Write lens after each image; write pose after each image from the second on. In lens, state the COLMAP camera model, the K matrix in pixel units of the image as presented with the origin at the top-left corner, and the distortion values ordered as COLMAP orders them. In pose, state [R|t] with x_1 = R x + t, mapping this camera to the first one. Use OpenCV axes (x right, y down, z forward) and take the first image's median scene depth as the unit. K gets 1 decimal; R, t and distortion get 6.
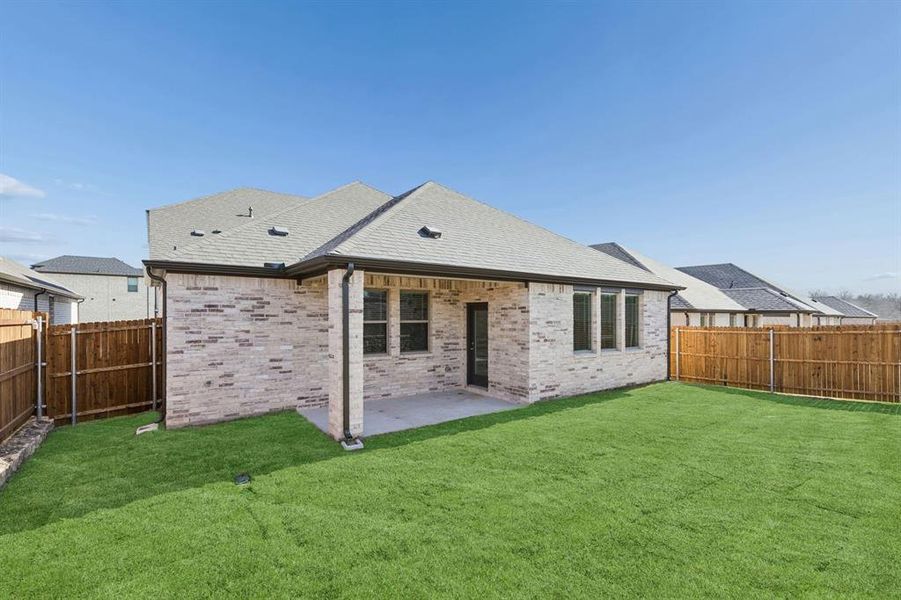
lens RADIAL K [[409.5, 0, 446.1], [0, 409.5, 296.7], [0, 0, 1]] dist [0.001264, -0.000018]
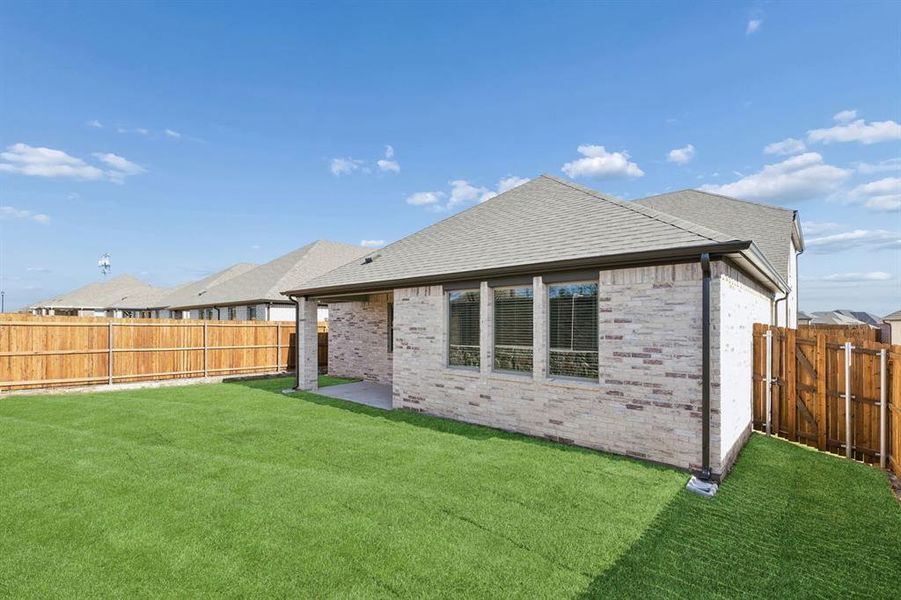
lens RADIAL K [[409.5, 0, 446.1], [0, 409.5, 296.7], [0, 0, 1]] dist [0.001264, -0.000018]
pose [[0.213446, -0.068062, -0.974581, 1.179902], [0.046948, 0.997132, -0.059355, 0.048138], [0.975826, -0.033086, 0.216029, 0.866324]]
